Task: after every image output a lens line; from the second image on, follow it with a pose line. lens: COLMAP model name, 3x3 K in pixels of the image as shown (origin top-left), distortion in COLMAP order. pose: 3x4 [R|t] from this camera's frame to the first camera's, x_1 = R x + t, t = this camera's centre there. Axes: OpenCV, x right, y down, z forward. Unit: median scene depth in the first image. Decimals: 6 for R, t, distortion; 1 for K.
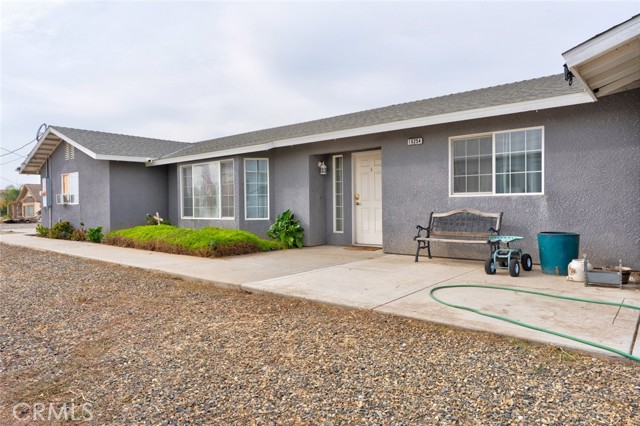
lens RADIAL K [[414.5, 0, 320.0], [0, 414.5, 202.2], [0, 0, 1]] dist [-0.001031, 0.000494]
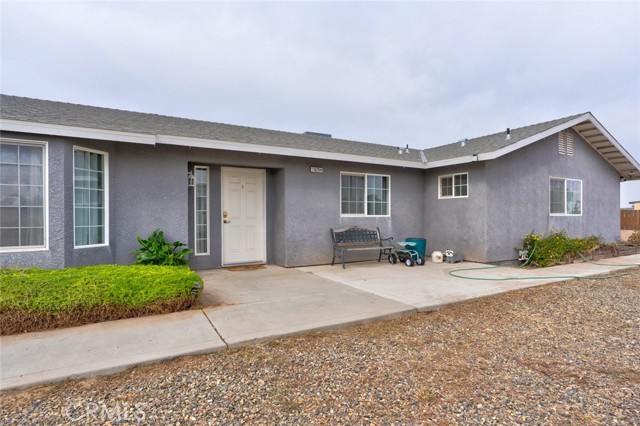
lens RADIAL K [[347.0, 0, 320.0], [0, 347.0, 213.0], [0, 0, 1]] dist [-0.000404, -0.000211]
pose [[0.320679, 0.024716, 0.946865, -0.583104], [-0.005237, 0.999690, -0.024322, 0.002070], [-0.947173, 0.002841, 0.320709, 0.545875]]
